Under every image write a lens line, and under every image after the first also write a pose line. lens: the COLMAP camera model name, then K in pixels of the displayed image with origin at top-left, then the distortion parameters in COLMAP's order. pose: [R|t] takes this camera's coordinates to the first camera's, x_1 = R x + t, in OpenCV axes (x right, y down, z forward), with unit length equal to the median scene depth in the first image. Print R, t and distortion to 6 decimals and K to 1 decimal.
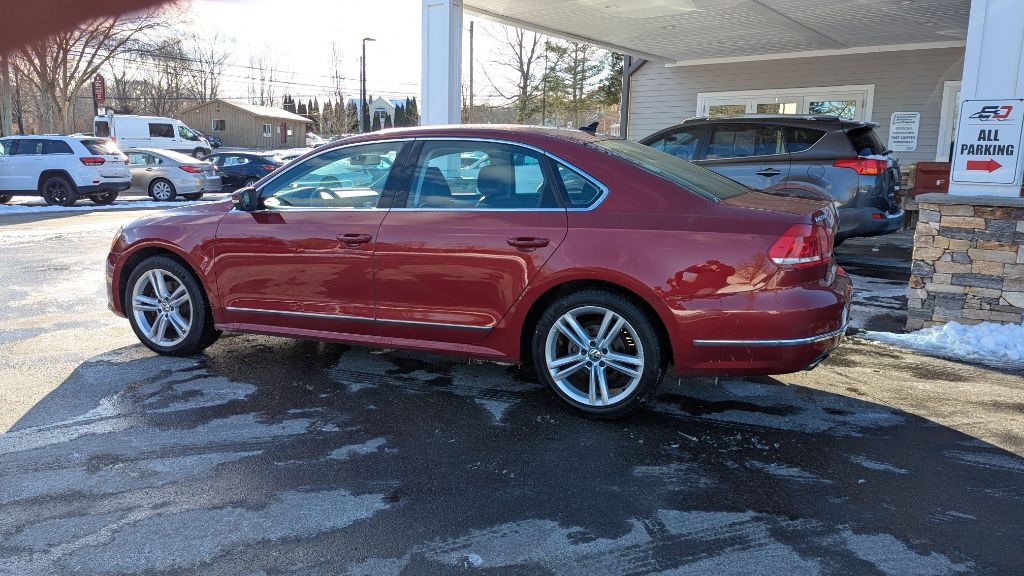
lens RADIAL K [[727.0, 0, 504.0], [0, 727.0, 283.1], [0, 0, 1]] dist [0.062831, -0.057757]
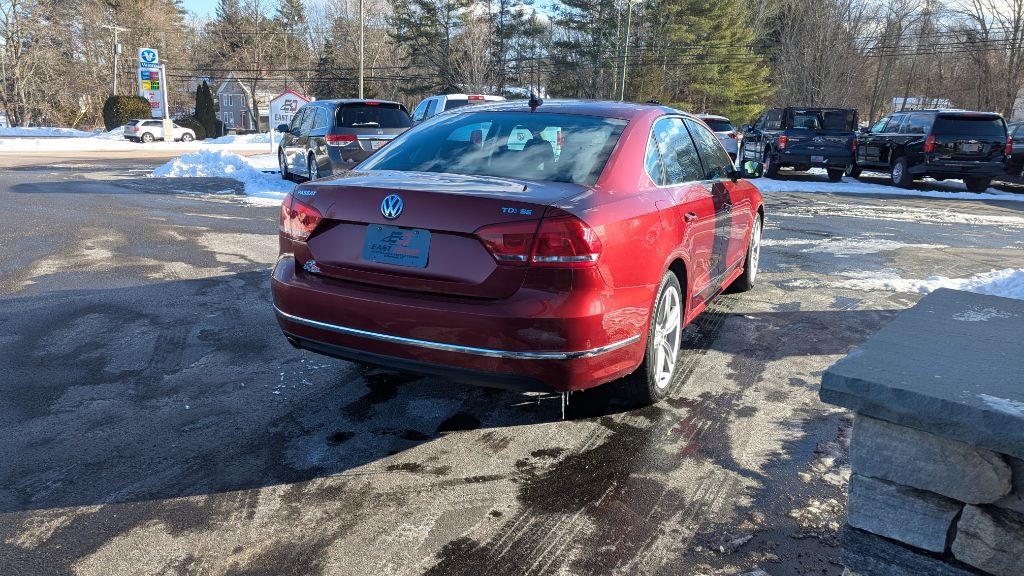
lens RADIAL K [[727.0, 0, 498.2], [0, 727.0, 279.0], [0, 0, 1]] dist [0.062831, -0.057757]
pose [[-0.063861, 0.206536, -0.976353, 1.063730], [-0.202760, 0.955259, 0.215336, -0.184740], [0.977144, 0.211717, -0.019127, 1.012404]]
